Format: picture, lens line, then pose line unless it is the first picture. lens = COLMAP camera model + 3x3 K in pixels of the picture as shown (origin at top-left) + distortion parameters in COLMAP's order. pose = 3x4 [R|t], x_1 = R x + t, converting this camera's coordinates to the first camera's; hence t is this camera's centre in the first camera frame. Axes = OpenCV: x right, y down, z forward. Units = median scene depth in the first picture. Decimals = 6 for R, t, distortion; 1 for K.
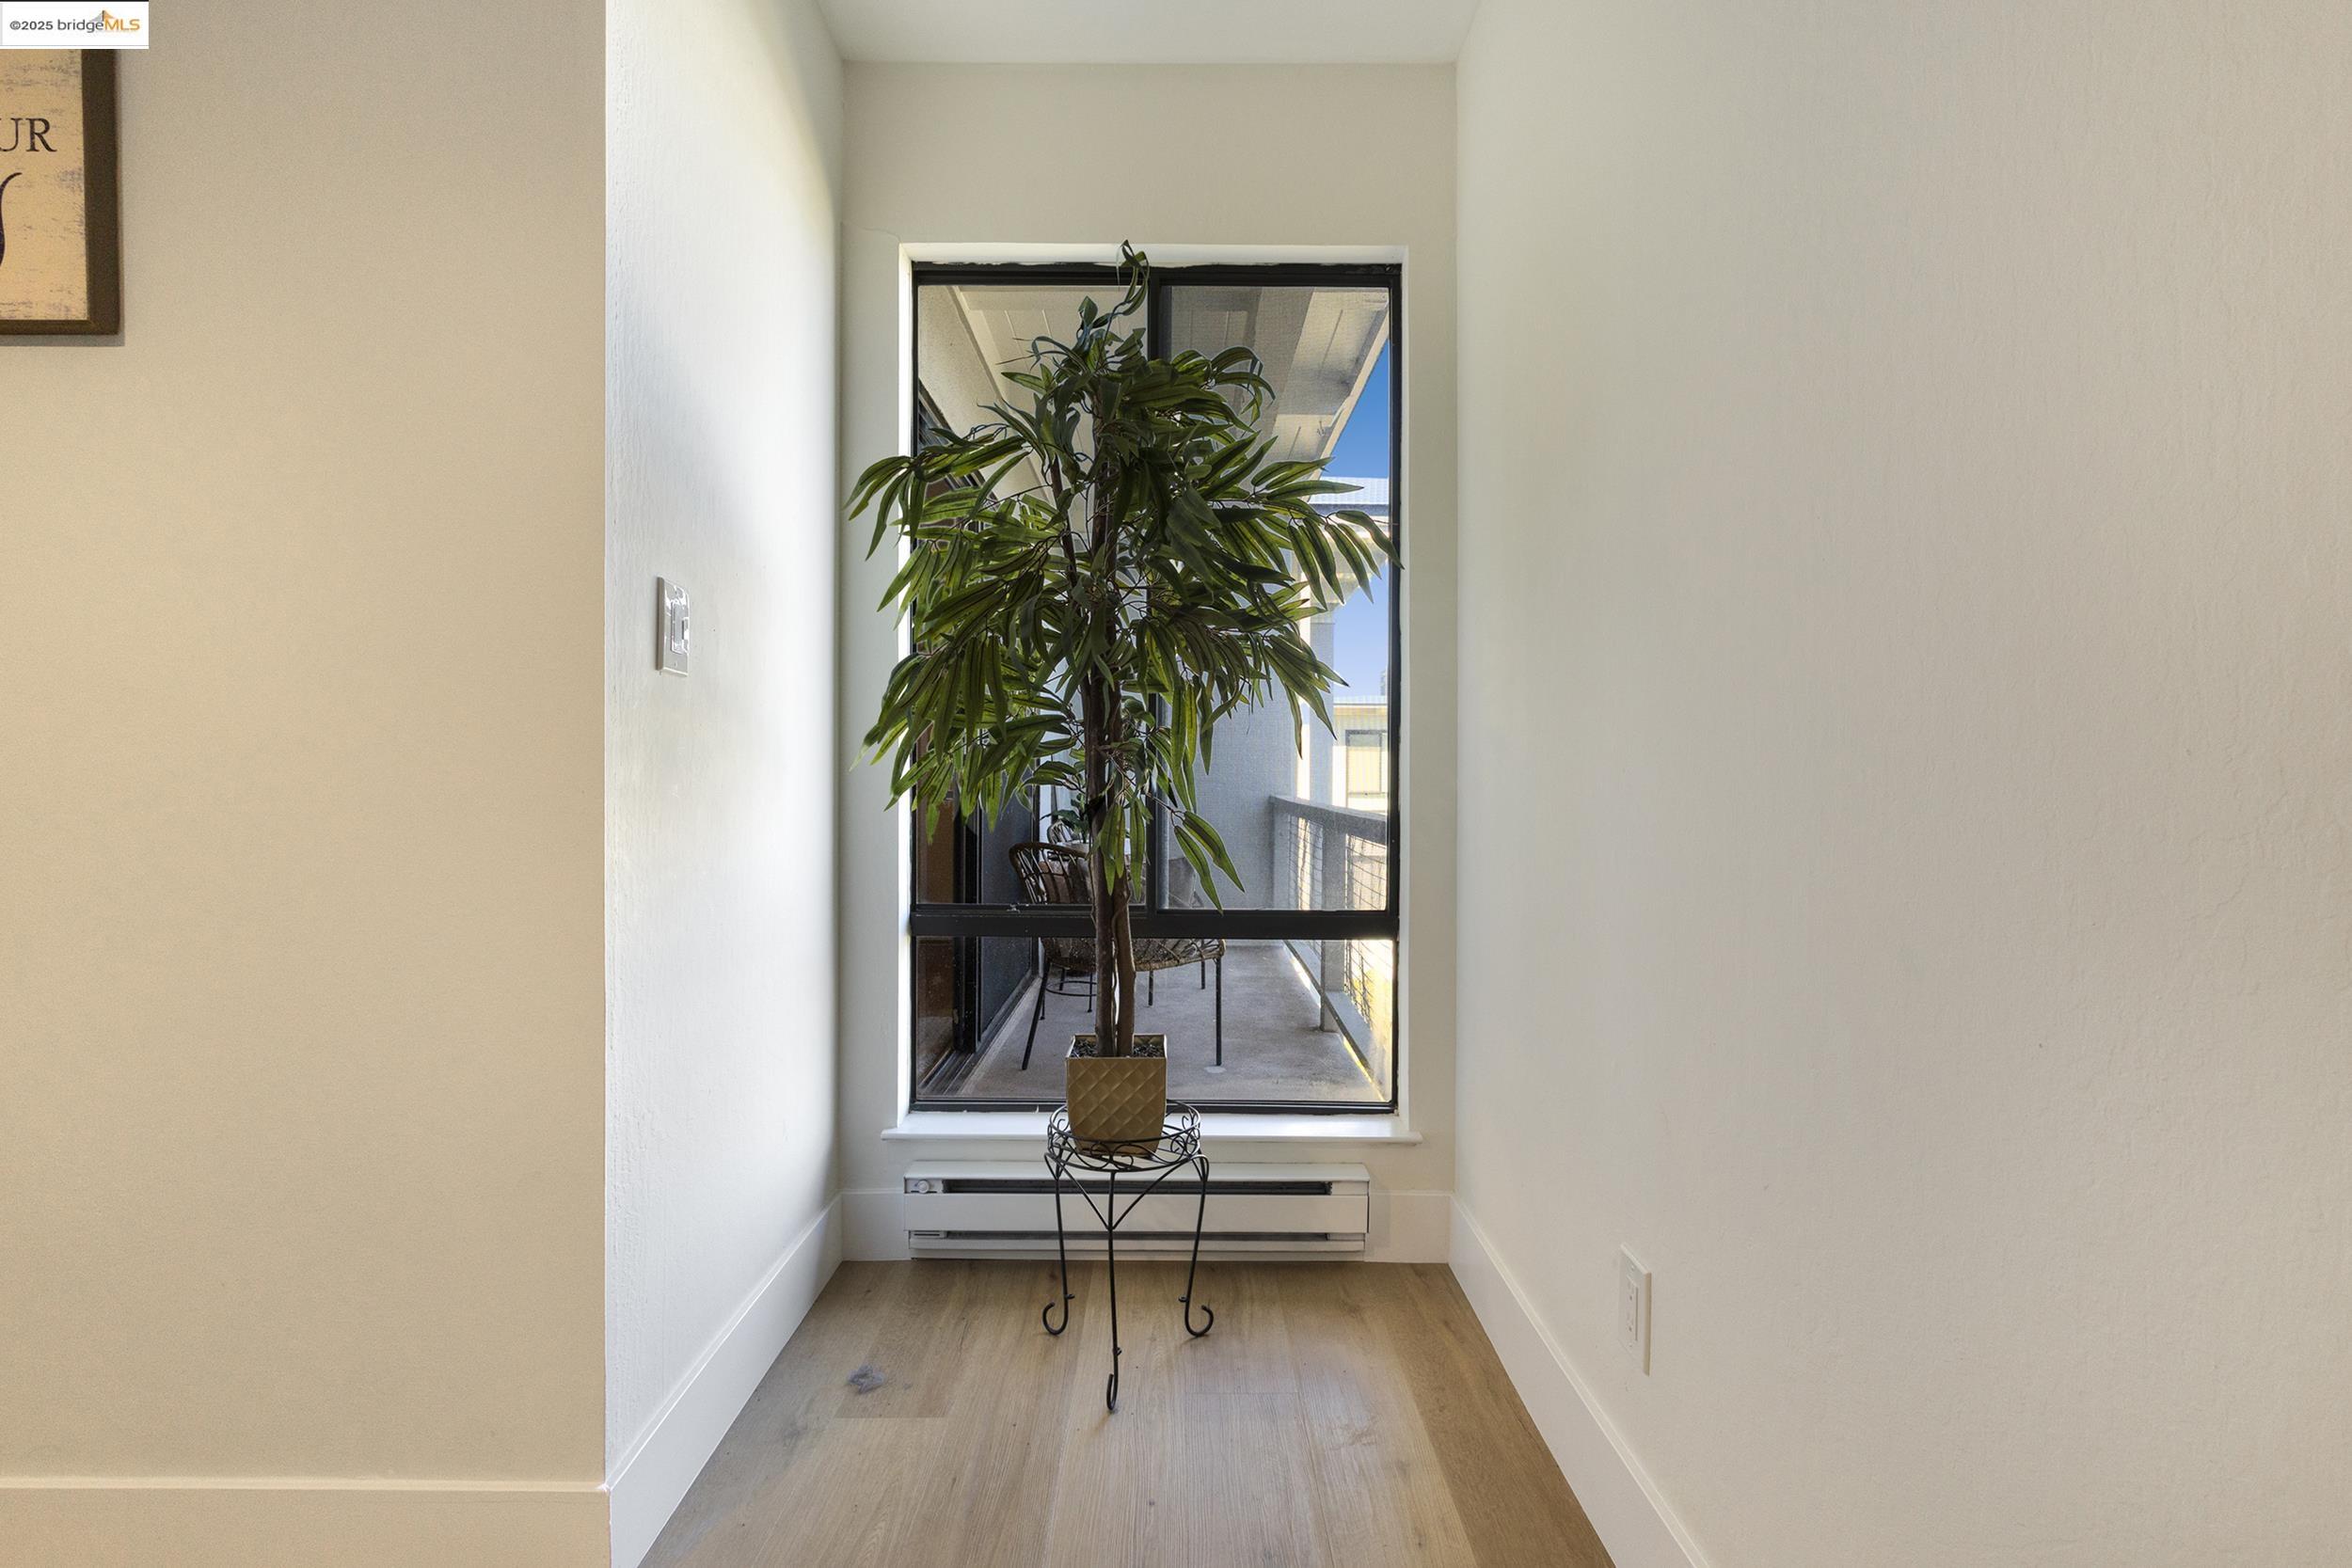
lens RADIAL K [[1092.5, 0, 1174.0], [0, 1092.5, 785.2], [0, 0, 1]] dist [-0.008391, 0.005090]
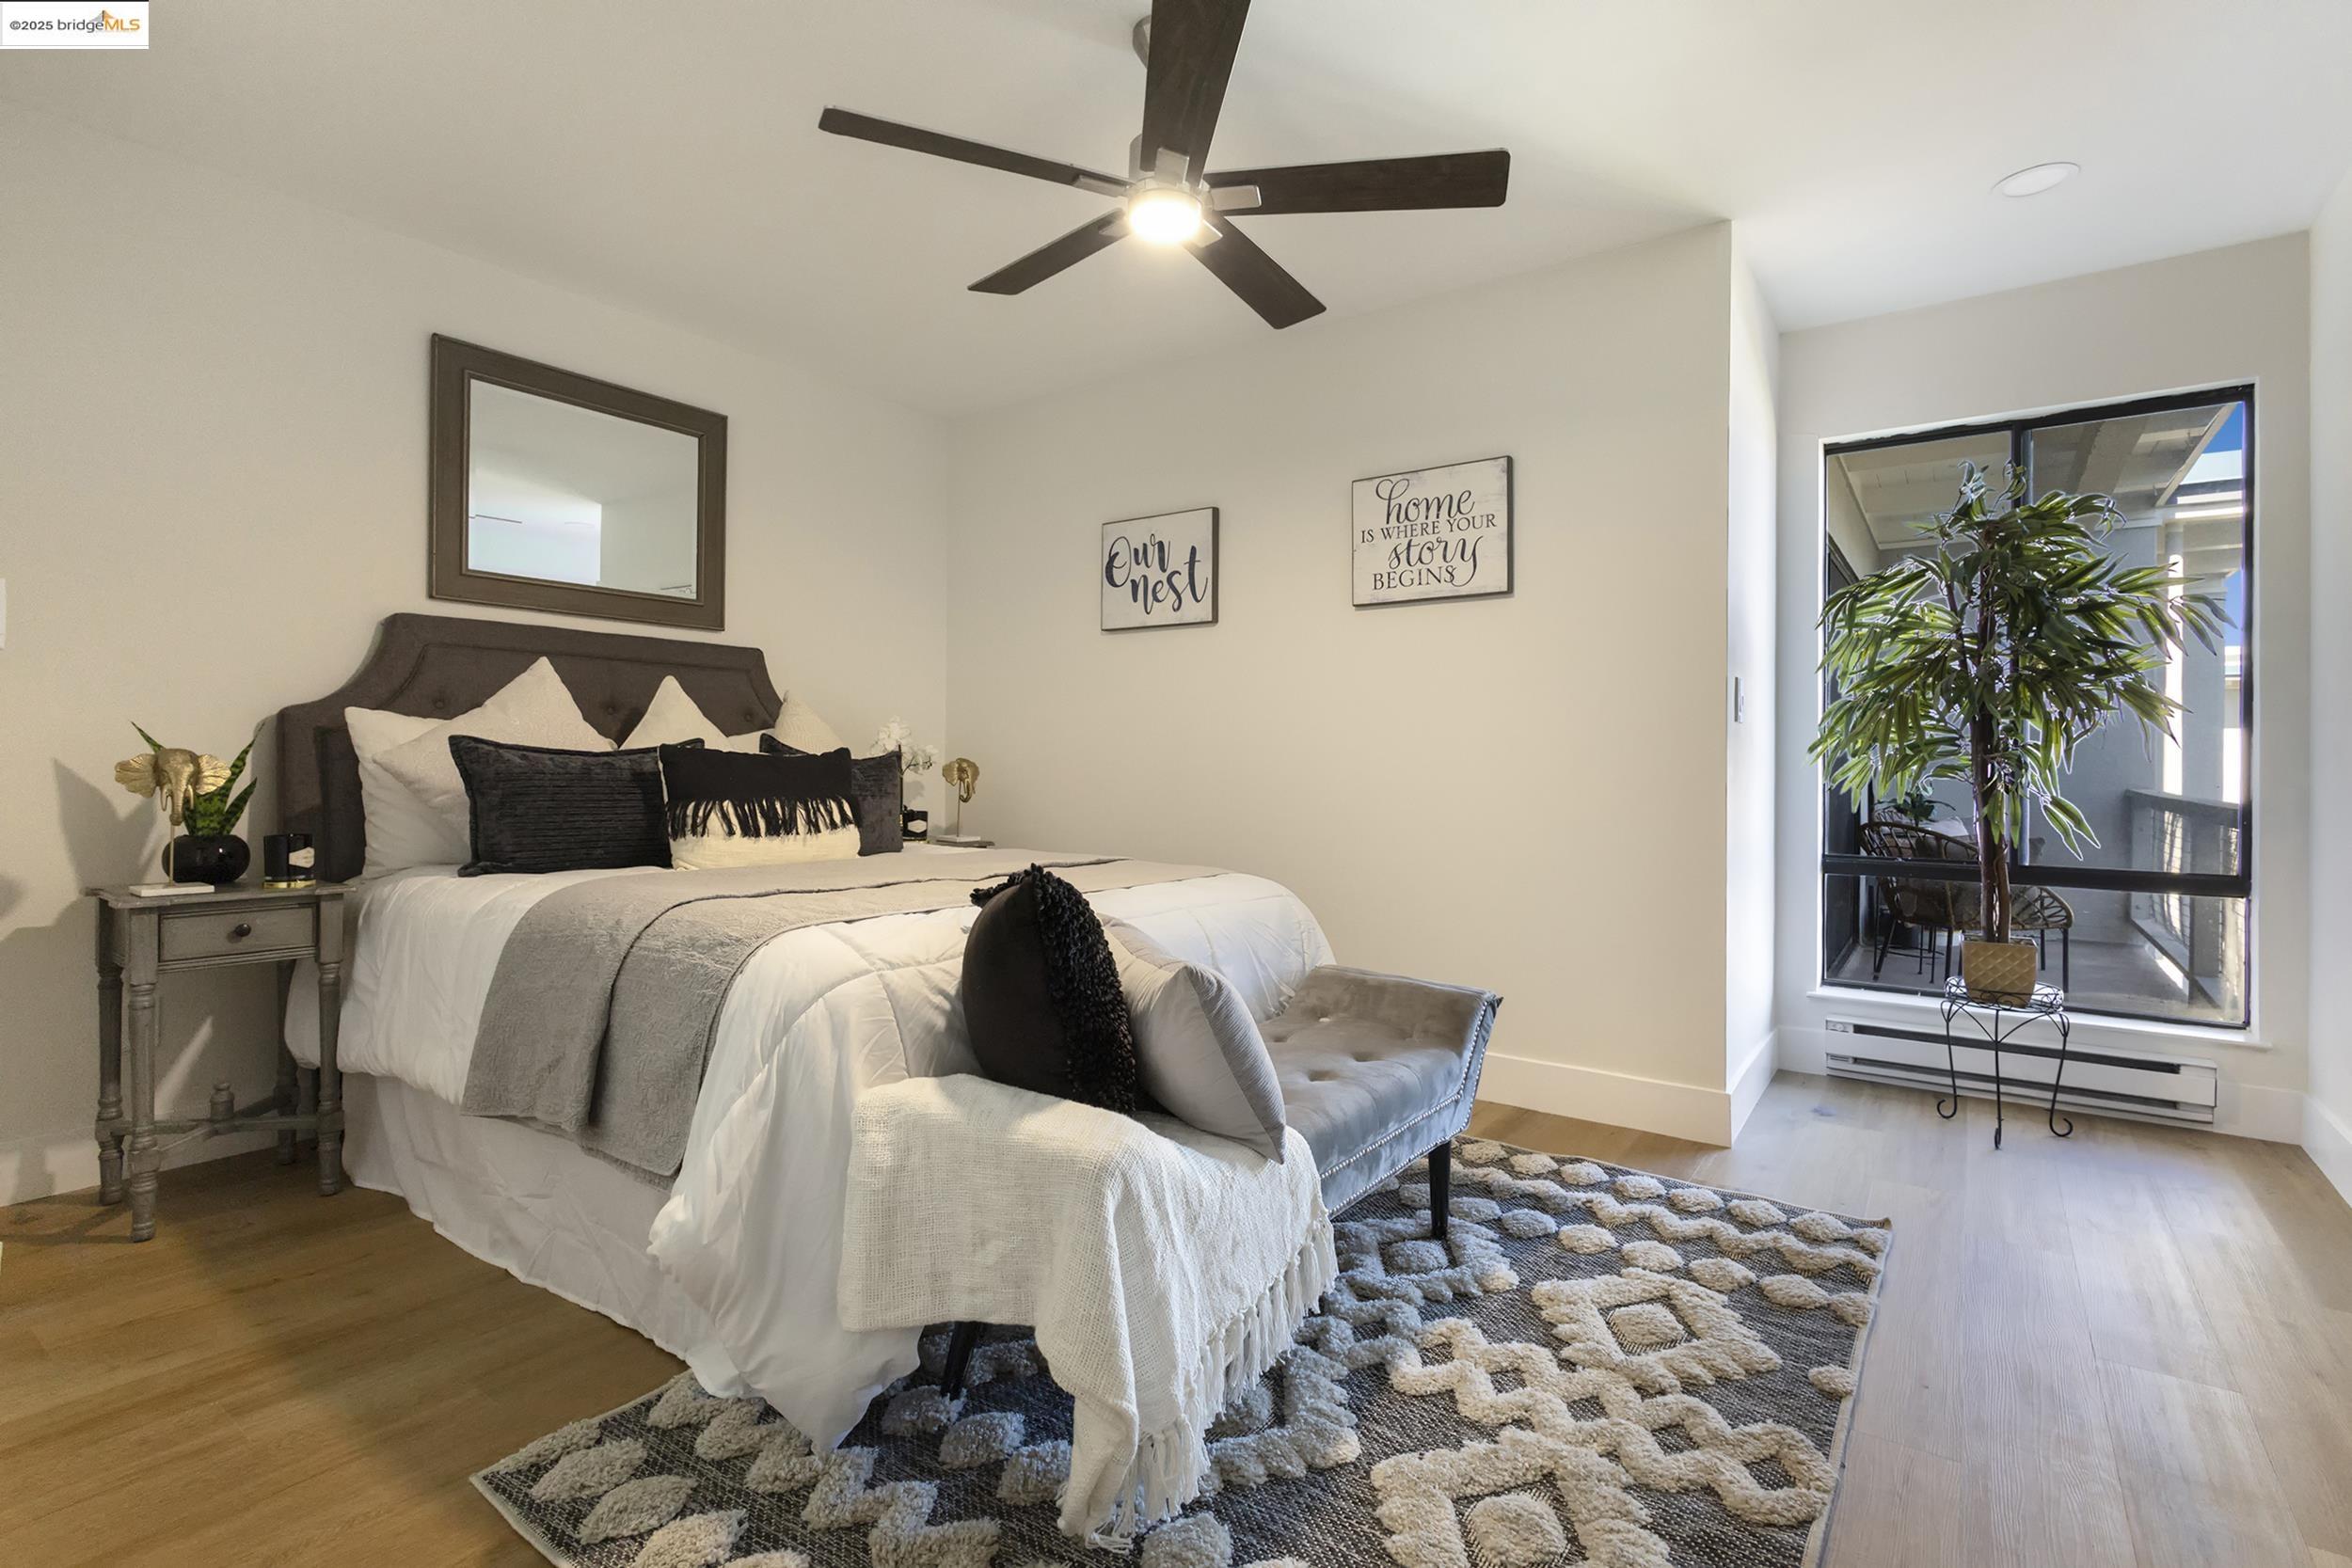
lens RADIAL K [[1092.5, 0, 1181.5], [0, 1092.5, 758.6], [0, 0, 1]] dist [-0.008391, 0.005090]
pose [[0.808450, 0.001180, -0.588564, -0.074284], [-0.007970, 0.999928, -0.008943, -0.005108], [0.588511, 0.011921, 0.808401, -0.953573]]
